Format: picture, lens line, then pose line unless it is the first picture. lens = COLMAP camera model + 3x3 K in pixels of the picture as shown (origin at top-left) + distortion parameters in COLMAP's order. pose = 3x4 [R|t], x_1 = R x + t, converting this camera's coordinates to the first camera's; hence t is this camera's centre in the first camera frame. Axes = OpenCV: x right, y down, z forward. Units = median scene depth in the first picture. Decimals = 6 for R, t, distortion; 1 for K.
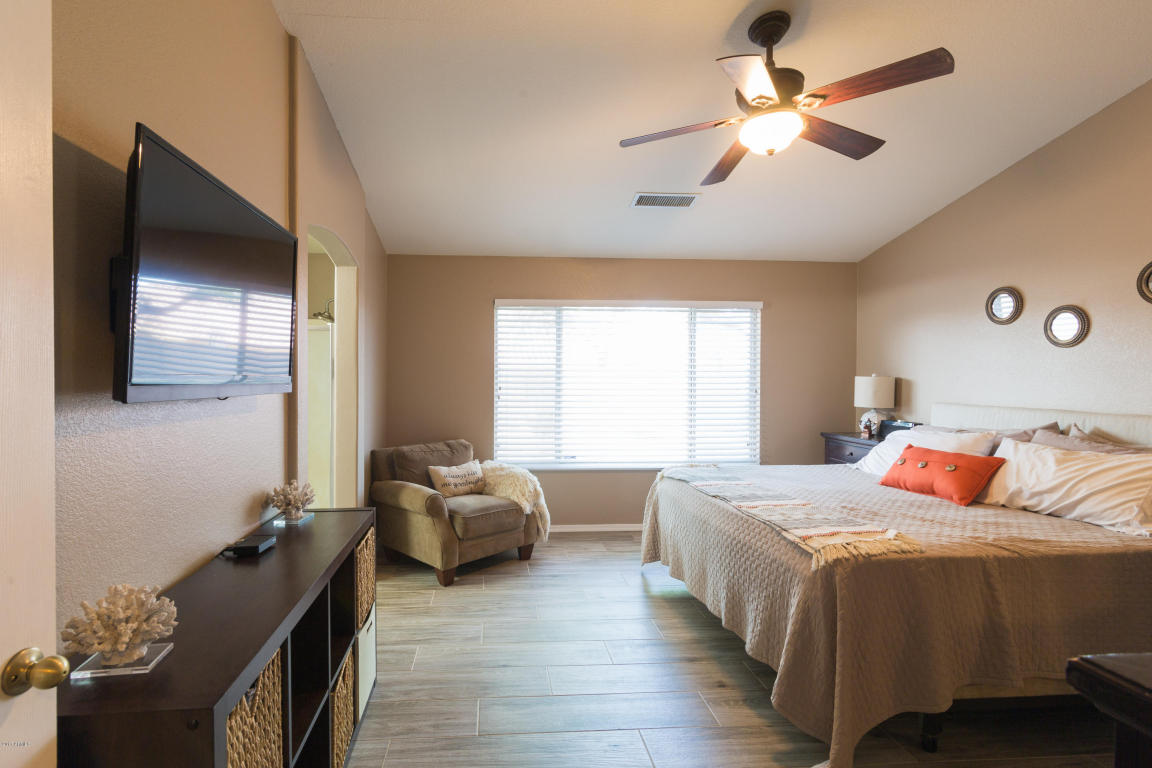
lens RADIAL K [[529.9, 0, 577.4], [0, 529.9, 370.0], [0, 0, 1]] dist [-0.000741, -0.000082]
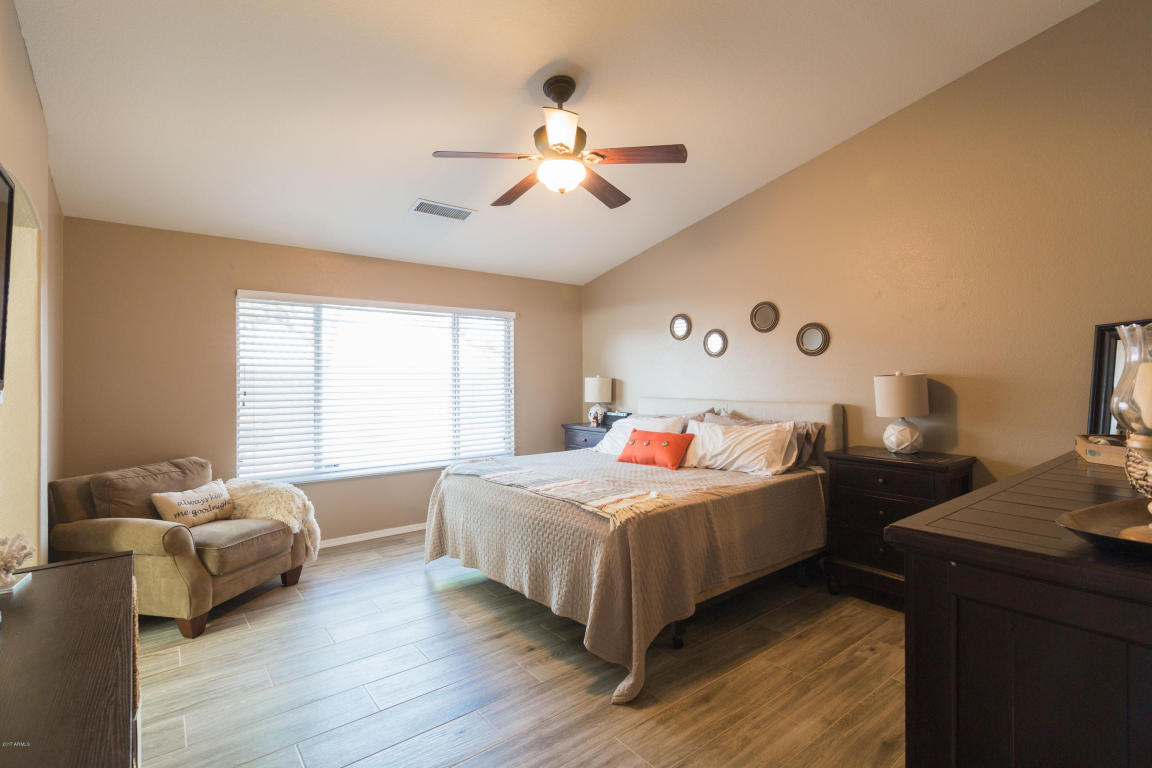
lens RADIAL K [[510.2, 0, 575.0], [0, 510.2, 364.3], [0, 0, 1]] dist [0.000867, 0.000121]
pose [[0.835154, 0.009110, 0.549941, -0.190759], [-0.000484, 0.999875, -0.015828, 0.000209], [-0.550017, 0.012953, 0.835053, 0.017678]]
